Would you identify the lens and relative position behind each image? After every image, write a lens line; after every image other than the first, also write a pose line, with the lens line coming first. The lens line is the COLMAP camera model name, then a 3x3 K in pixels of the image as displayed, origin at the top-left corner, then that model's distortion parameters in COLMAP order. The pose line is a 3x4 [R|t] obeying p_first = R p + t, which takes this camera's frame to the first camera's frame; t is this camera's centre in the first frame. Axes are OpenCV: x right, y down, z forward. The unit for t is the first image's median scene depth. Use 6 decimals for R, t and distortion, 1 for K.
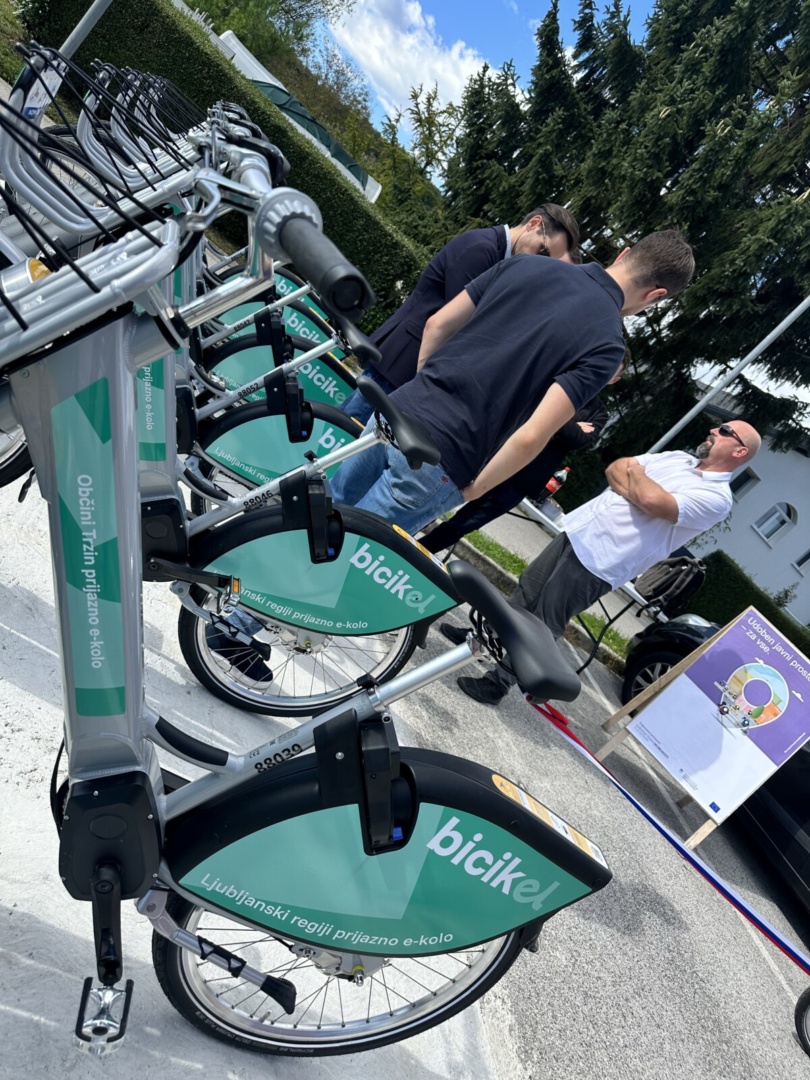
lens RADIAL K [[767.9, 0, 405.0], [0, 767.9, 540.0], [0, 0, 1]] dist [-0.007686, -0.001644]
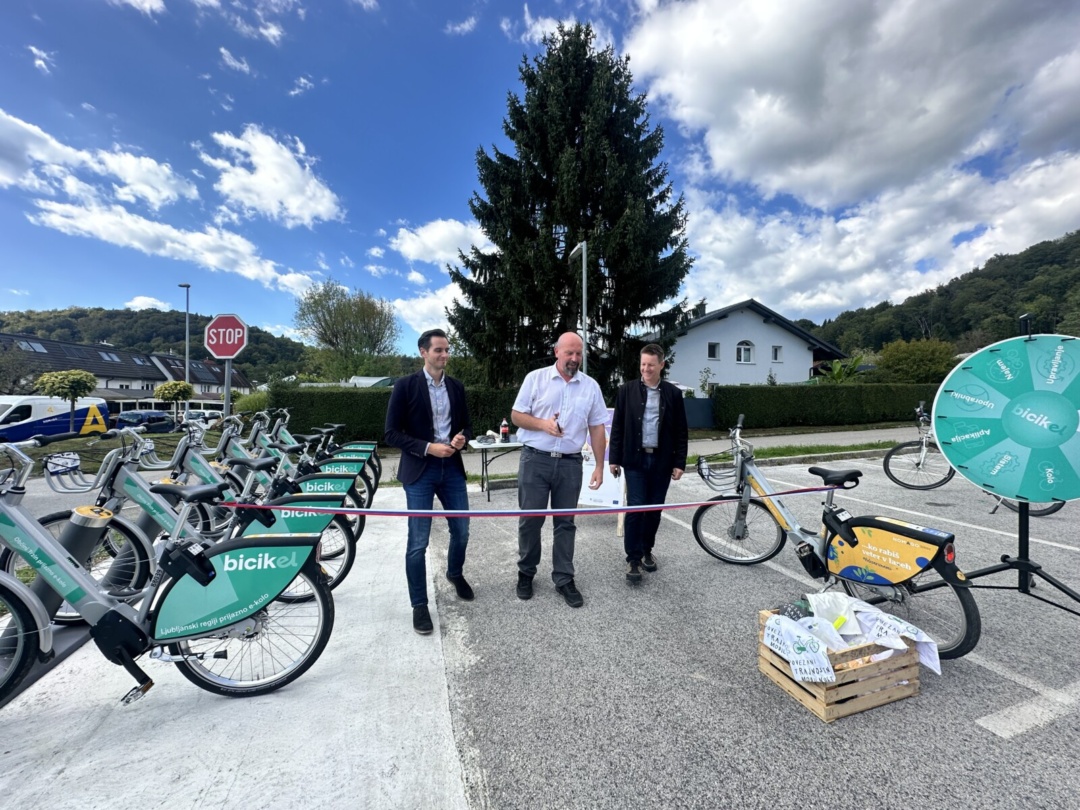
lens RADIAL K [[428.9, 0, 540.0], [0, 428.9, 405.0], [0, 0, 1]] dist [-0.001901, 0.000282]
pose [[0.732276, -0.681001, -0.003103, 0.290953], [0.648819, 0.699041, -0.300624, 0.268864], [0.206894, 0.218126, 0.953738, -0.089619]]
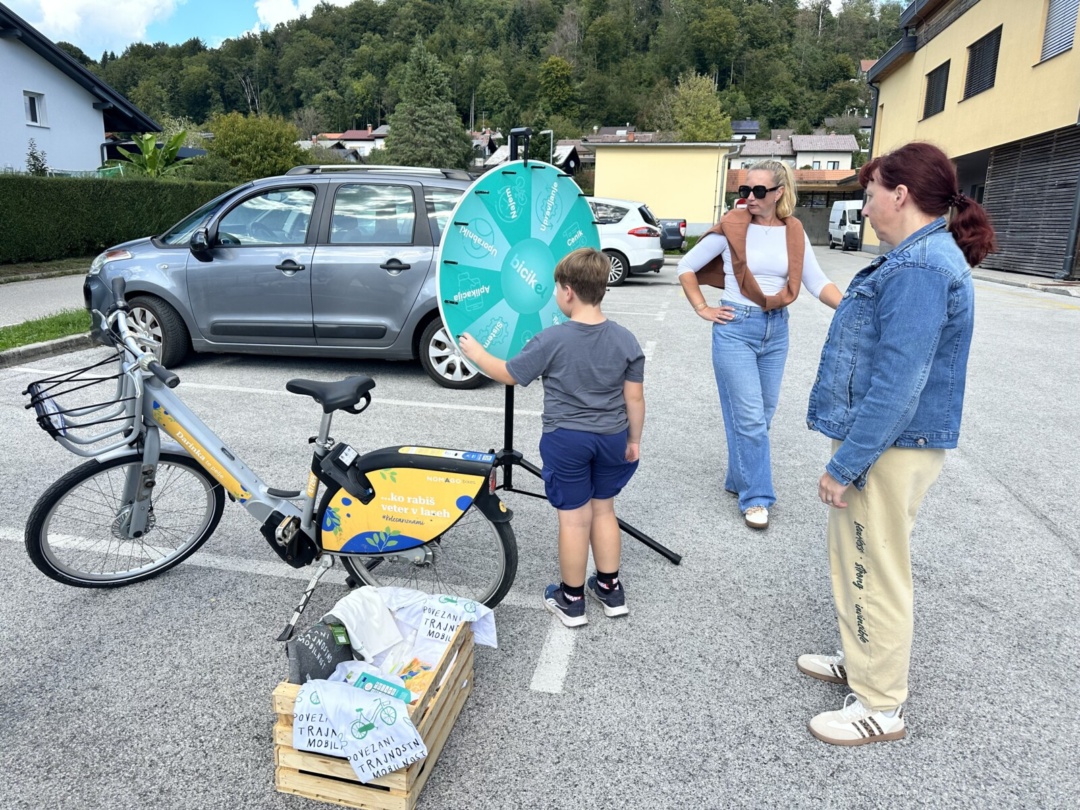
lens RADIAL K [[761.5, 0, 537.8], [0, 761.5, 397.6], [0, 0, 1]] dist [0.030042, -0.046940]
pose [[0.362248, -0.803507, 0.472391, 0.294219], [0.559074, 0.592830, 0.579646, 0.194304], [-0.745797, 0.054125, 0.663971, 0.034716]]
